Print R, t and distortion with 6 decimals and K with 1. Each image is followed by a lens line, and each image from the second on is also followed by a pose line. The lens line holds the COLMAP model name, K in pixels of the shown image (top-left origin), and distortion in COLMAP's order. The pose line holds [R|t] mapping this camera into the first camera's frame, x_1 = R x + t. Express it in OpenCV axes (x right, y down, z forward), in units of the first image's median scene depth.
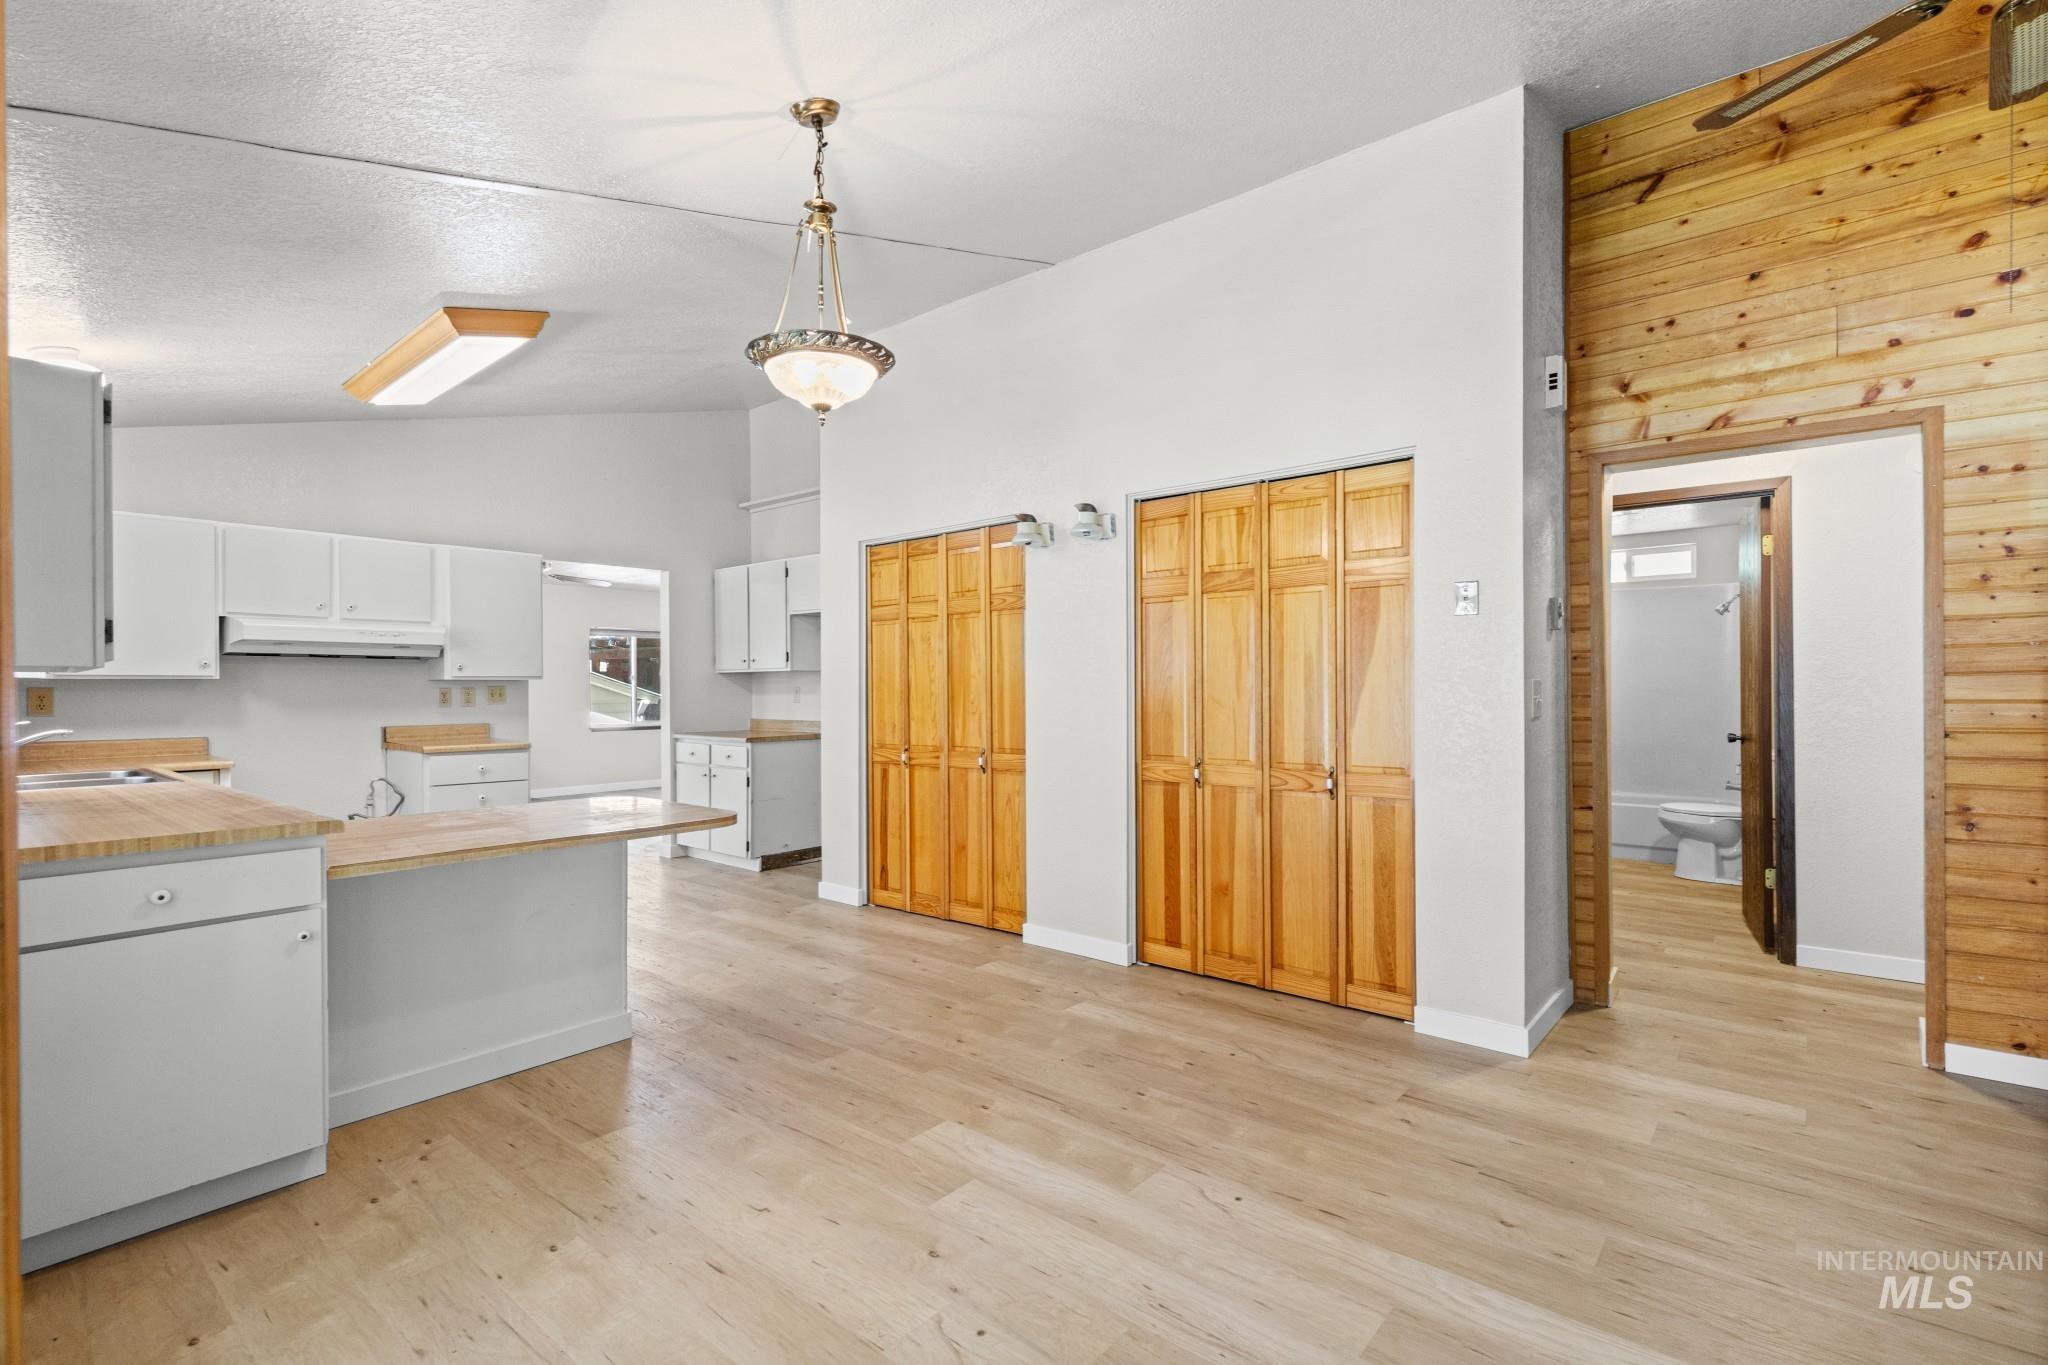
lens RADIAL K [[973.1, 0, 1014.6], [0, 973.1, 684.8], [0, 0, 1]] dist [0.004402, 0.002056]
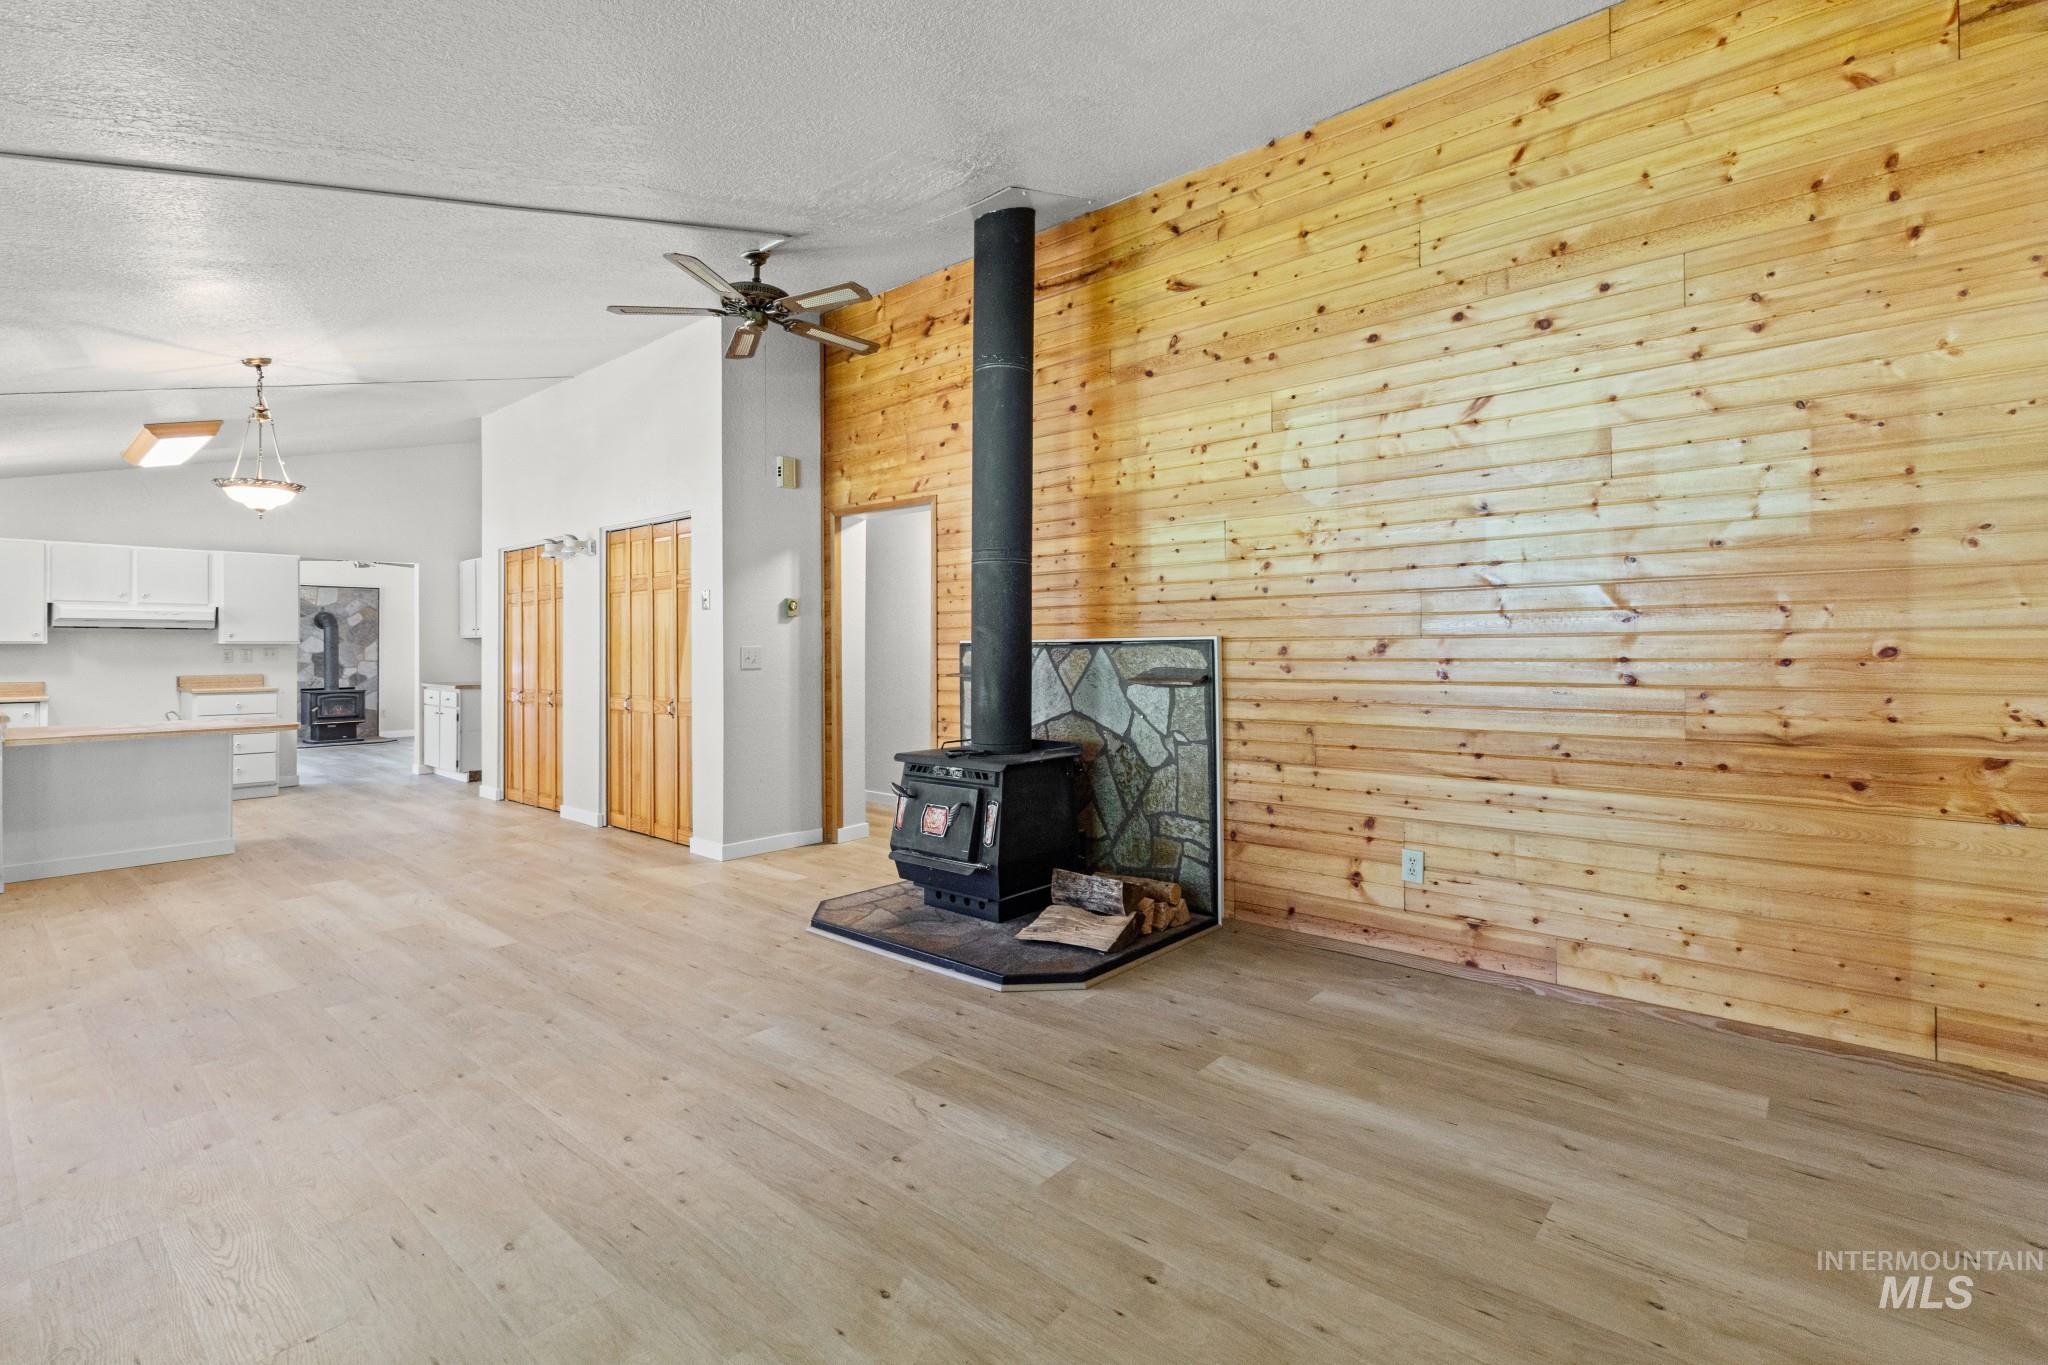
lens RADIAL K [[973.1, 0, 1001.1], [0, 973.1, 636.7], [0, 0, 1]] dist [0.004402, 0.002056]
pose [[0.999785, 0.001158, -0.020688, 0.624640], [-0.001302, 0.999975, -0.006922, -0.007661], [0.020679, 0.006948, 0.999762, -0.440388]]
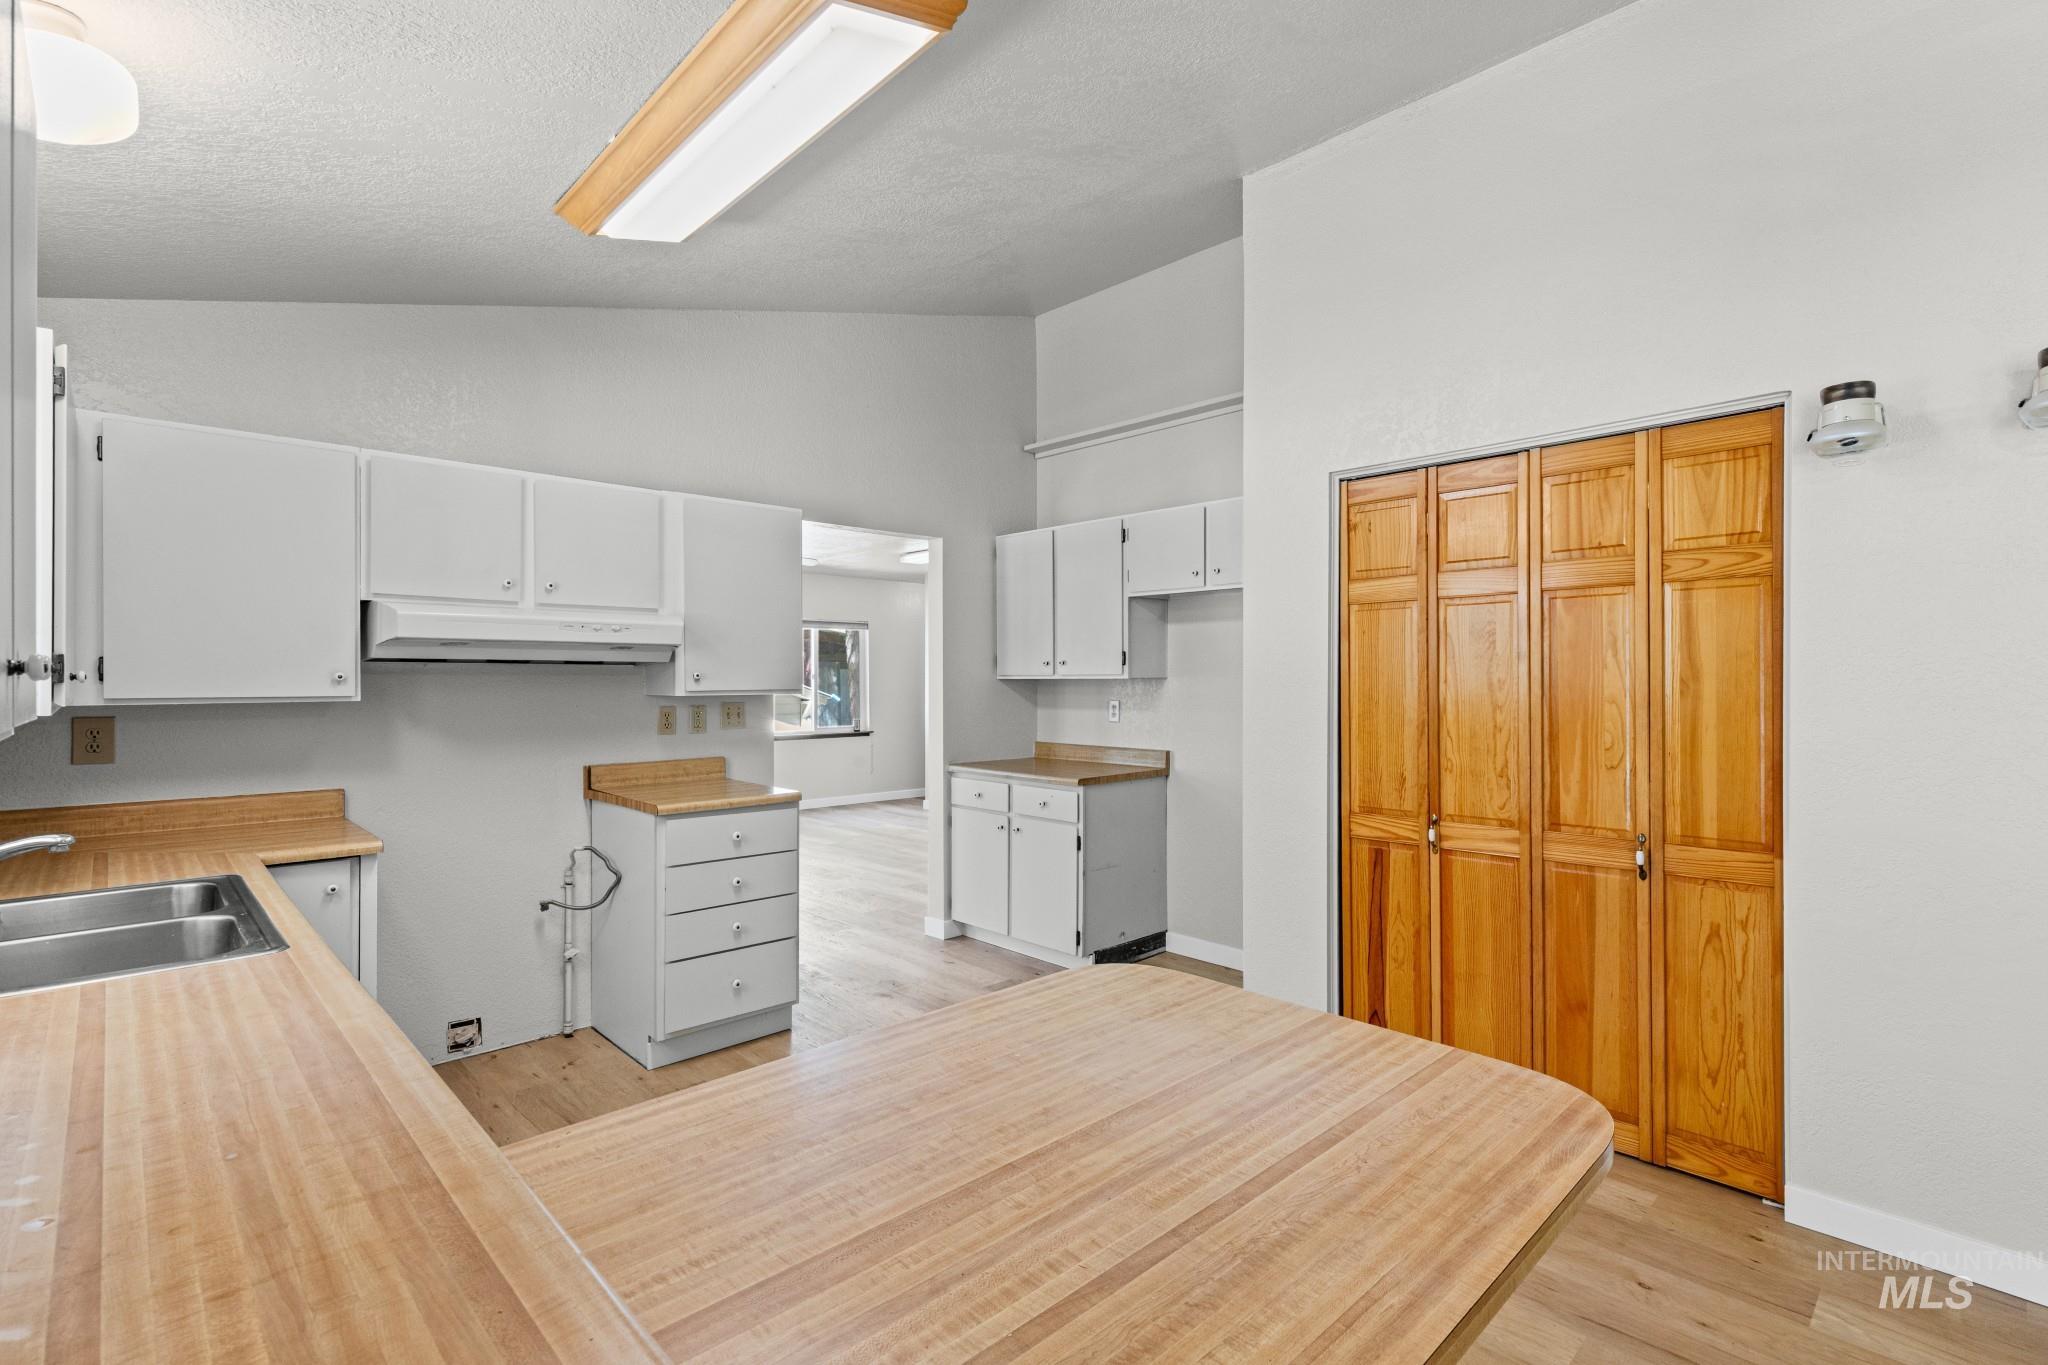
lens RADIAL K [[973.1, 0, 994.8], [0, 973.1, 668.9], [0, 0, 1]] dist [0.004402, 0.002056]
pose [[0.993991, 0.002175, -0.109439, -0.306060], [-0.002769, 0.999982, -0.005276, -0.021458], [0.109426, 0.005548, 0.993979, 0.378946]]
